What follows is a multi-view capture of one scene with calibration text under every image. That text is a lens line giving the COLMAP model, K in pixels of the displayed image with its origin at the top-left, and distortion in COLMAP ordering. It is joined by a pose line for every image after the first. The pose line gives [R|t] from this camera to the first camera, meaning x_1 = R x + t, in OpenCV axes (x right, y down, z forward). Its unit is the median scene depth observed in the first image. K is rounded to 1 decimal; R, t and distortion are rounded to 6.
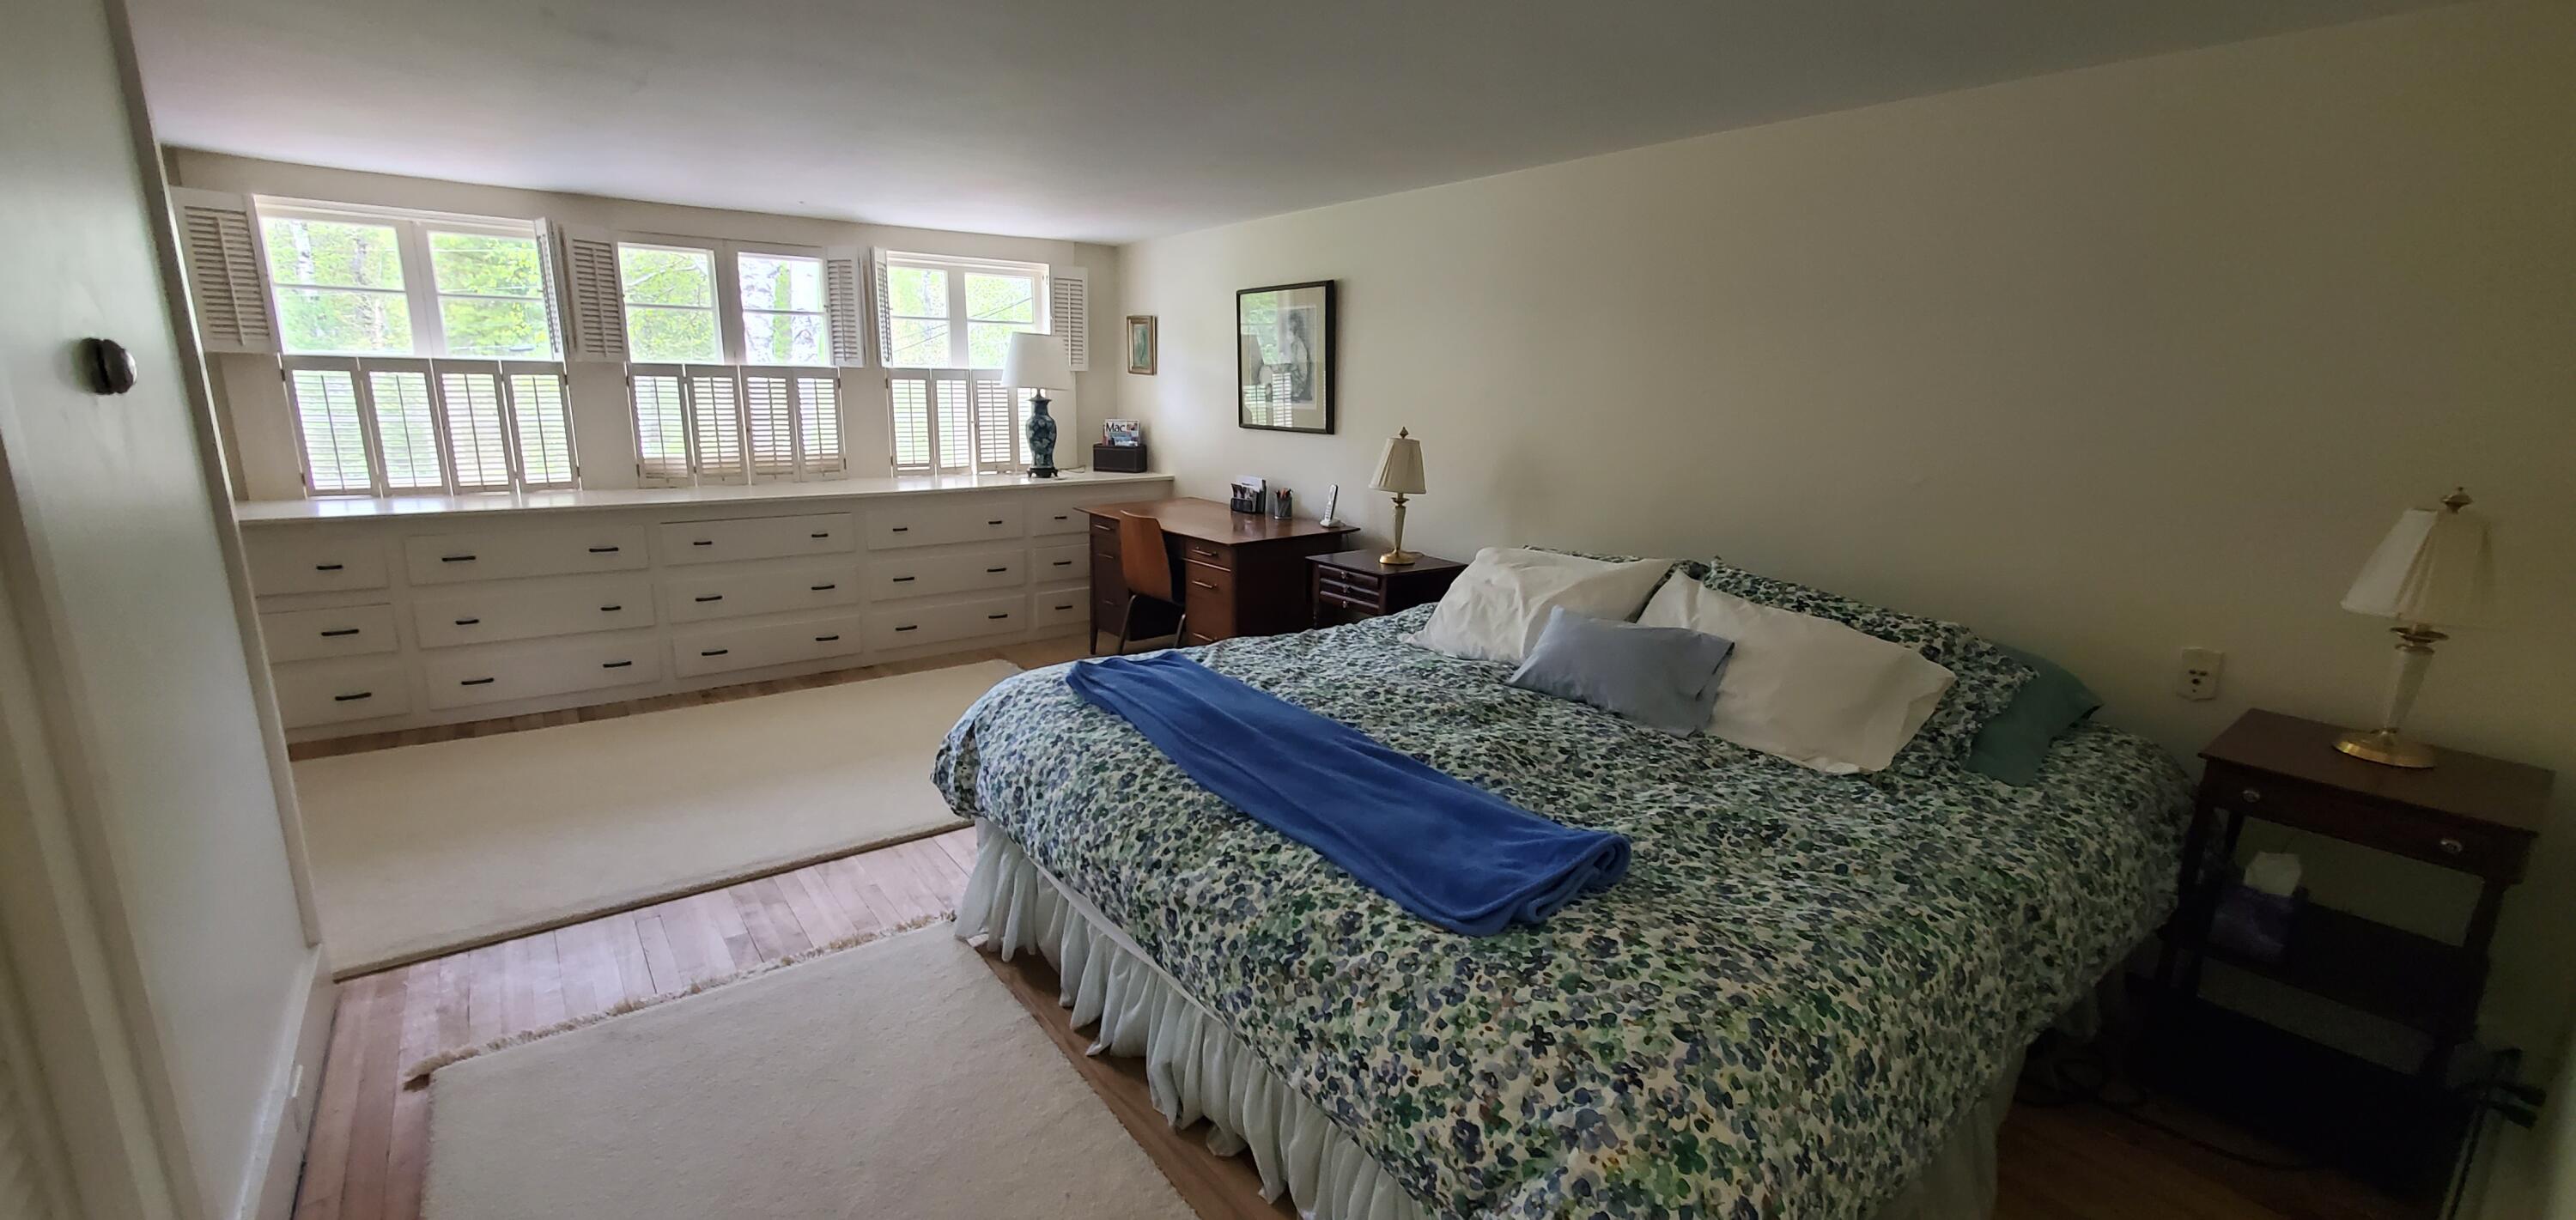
lens RADIAL K [[1028.3, 0, 1278.8], [0, 1028.3, 616.3], [0, 0, 1]] dist [-0.010543, 0.012816]
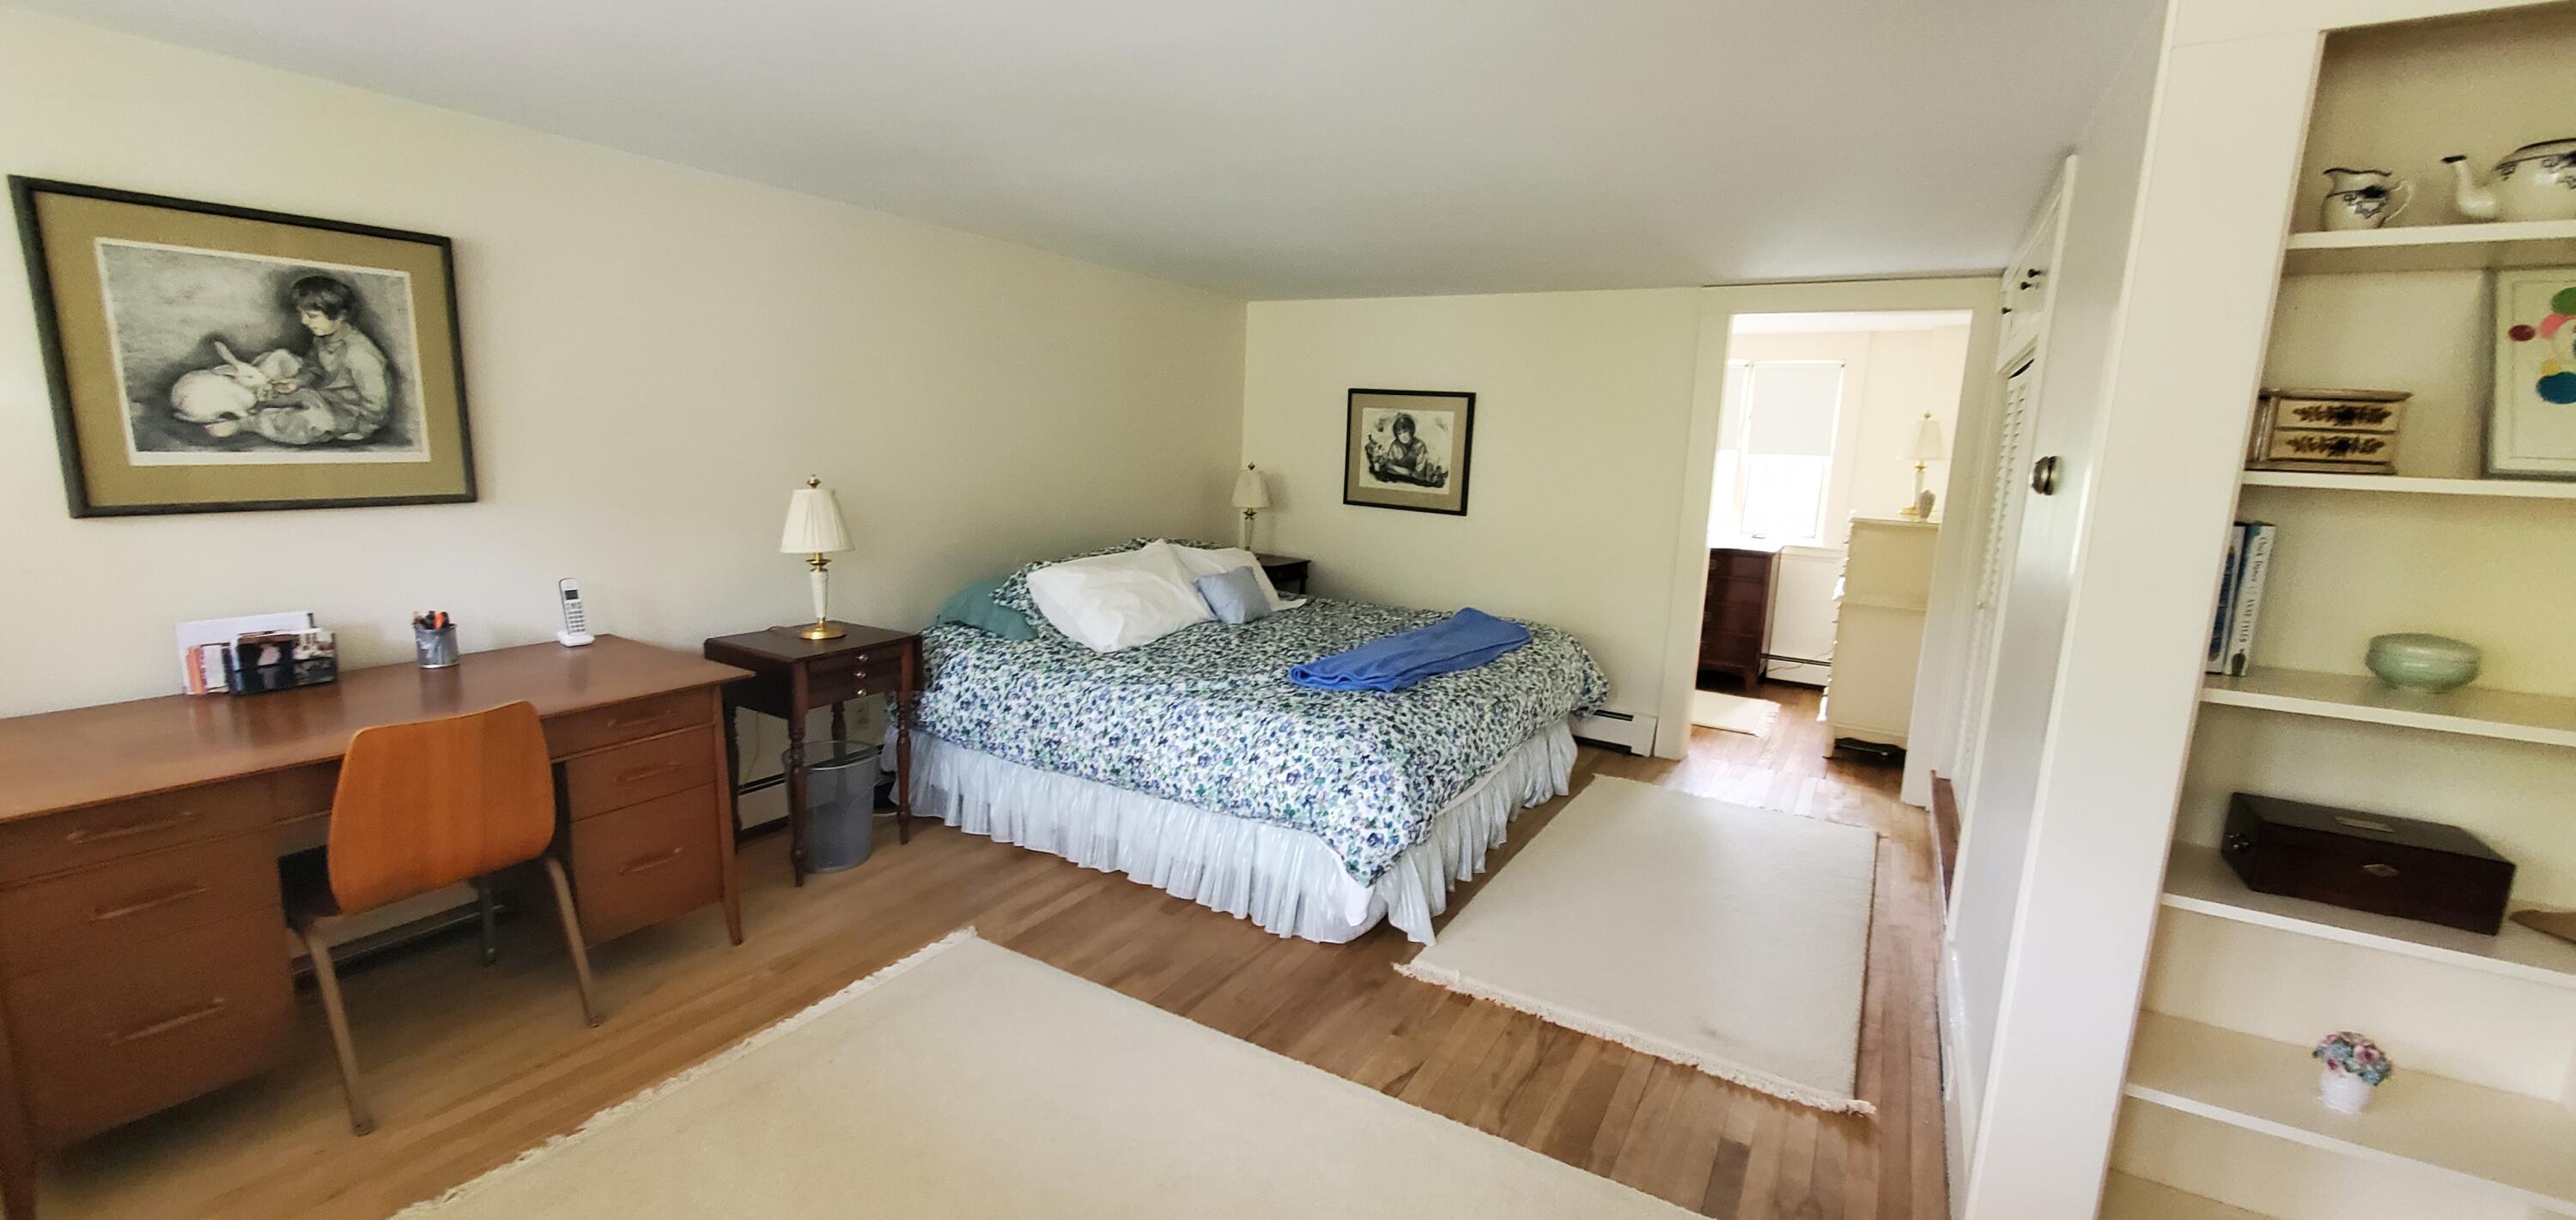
lens RADIAL K [[1028.3, 0, 1278.8], [0, 1028.3, 616.3], [0, 0, 1]] dist [-0.010543, 0.012816]
pose [[-0.356511, -0.196216, 0.913455, -1.233506], [0.169921, 0.947775, 0.269907, -0.364899], [-0.918709, 0.251440, -0.304551, 1.434625]]
